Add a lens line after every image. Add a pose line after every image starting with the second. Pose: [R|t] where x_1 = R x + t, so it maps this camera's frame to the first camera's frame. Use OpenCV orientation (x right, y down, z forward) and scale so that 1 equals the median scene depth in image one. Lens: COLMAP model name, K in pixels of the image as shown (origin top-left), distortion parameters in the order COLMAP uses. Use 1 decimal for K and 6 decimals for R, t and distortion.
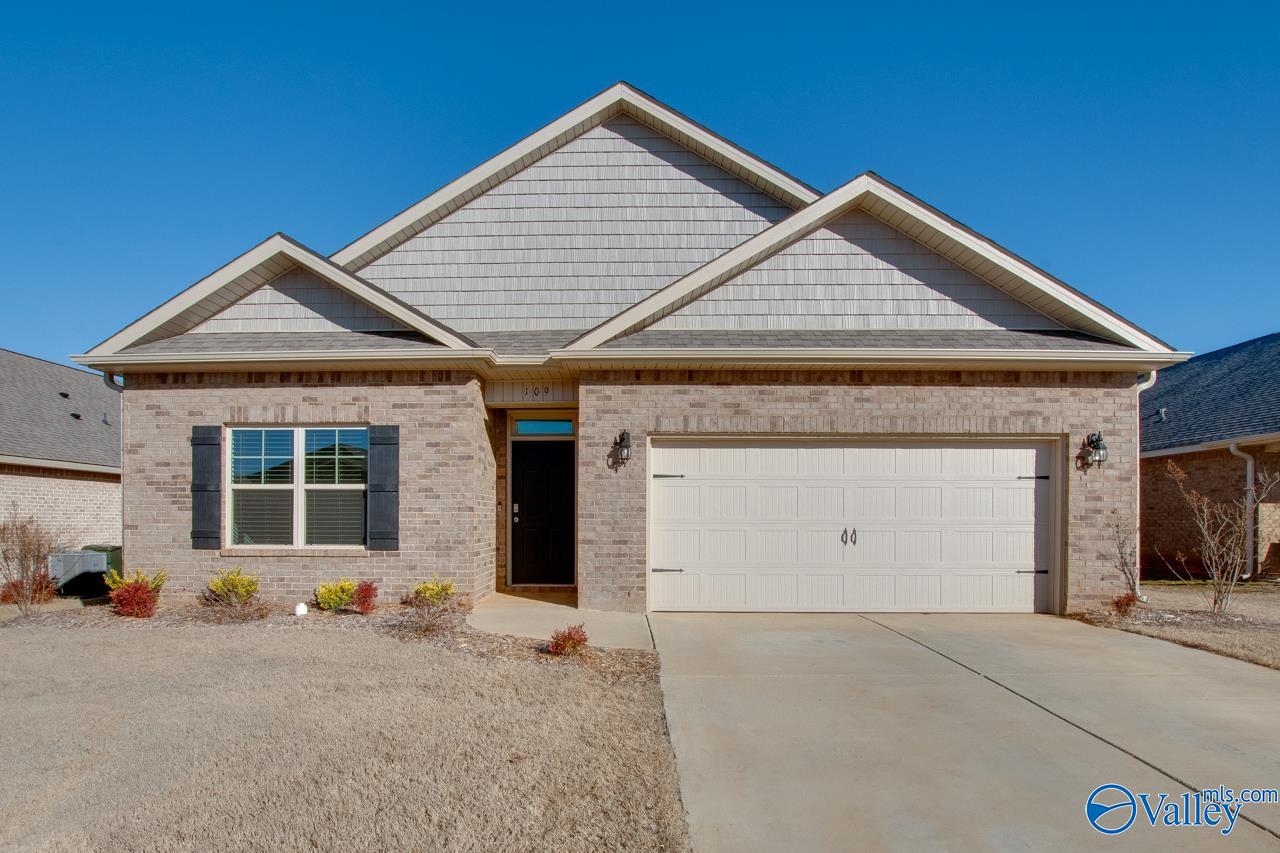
lens RADIAL K [[649.1, 0, 636.6], [0, 649.1, 519.6], [0, 0, 1]] dist [-0.028859, 0.001545]
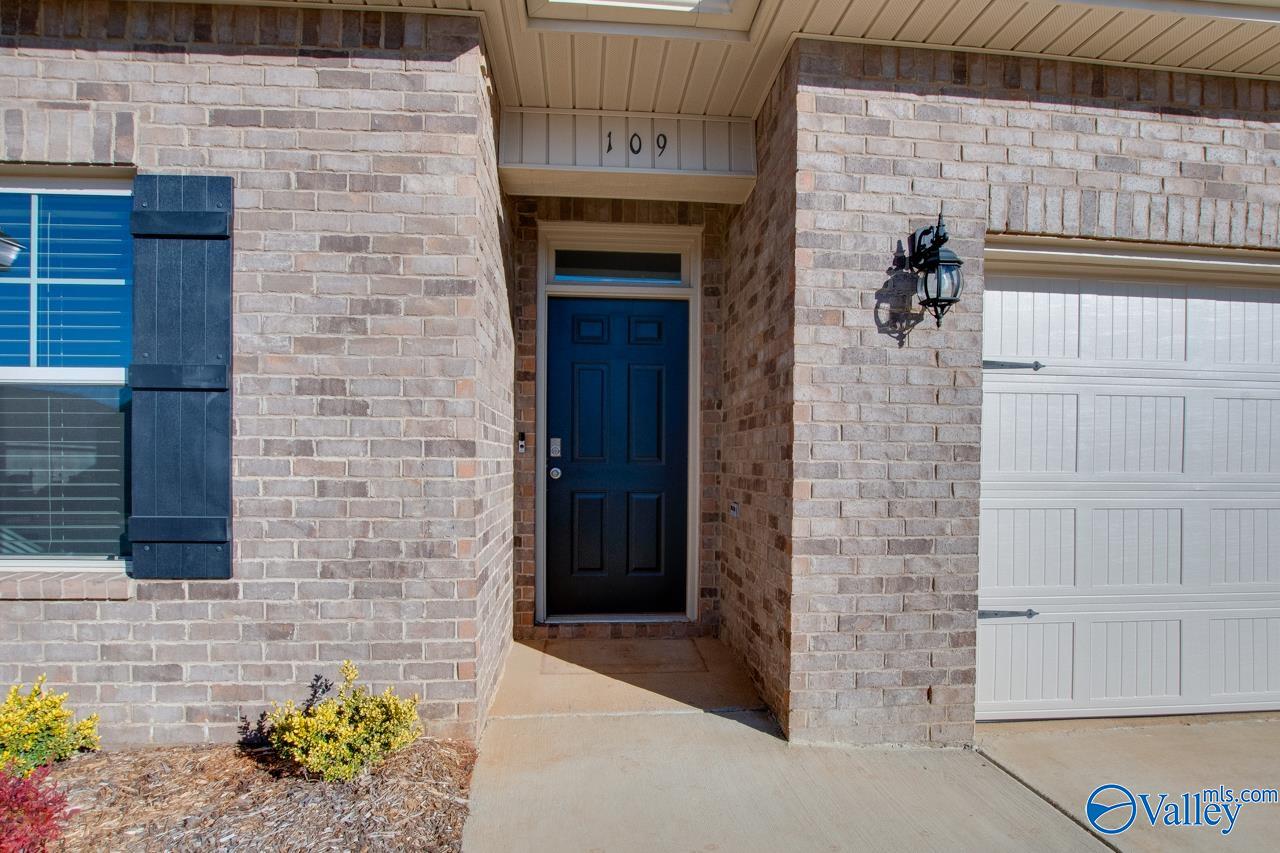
lens RADIAL K [[580.3, 0, 637.5], [0, 580.3, 471.0], [0, 0, 1]] dist [-0.034419, 0.006197]
pose [[0.995497, 0.003561, 0.094731, -0.198430], [-0.005182, 0.999844, 0.016871, -0.010195], [-0.094656, -0.017286, 0.995360, 0.706108]]
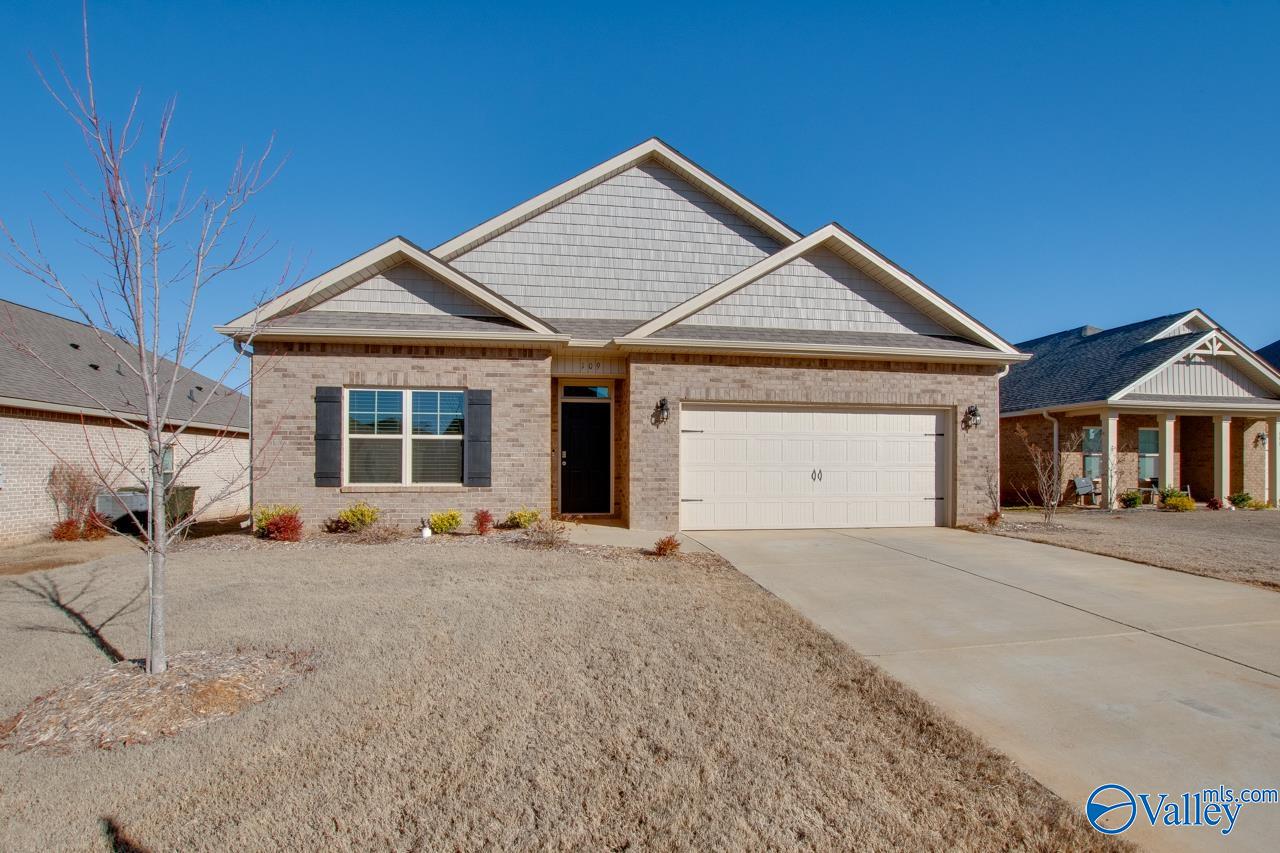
lens RADIAL K [[580.3, 0, 654.5], [0, 580.3, 460.0], [0, 0, 1]] dist [-0.034419, 0.006197]
pose [[0.984996, 0.001268, 0.172570, -0.246208], [0.000239, 0.999962, -0.008710, 0.004223], [-0.172574, 0.008621, 0.984959, -0.193145]]
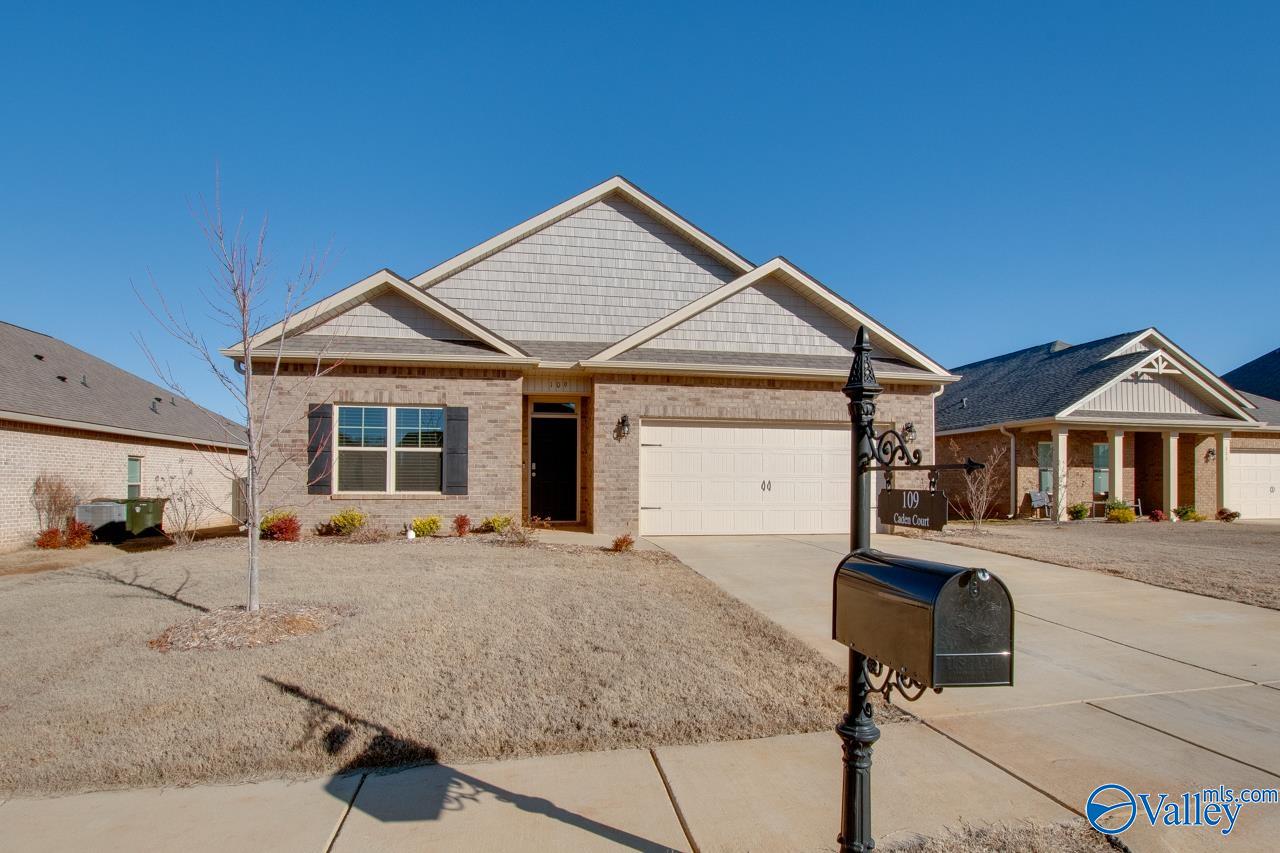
lens RADIAL K [[626.8, 0, 641.3], [0, 626.8, 473.1], [0, 0, 1]] dist [-0.031149, 0.004244]
pose [[0.981603, 0.004611, 0.190876, -0.255601], [-0.002000, 0.999902, -0.013872, 0.017892], [-0.190921, 0.013235, 0.981516, -0.423126]]
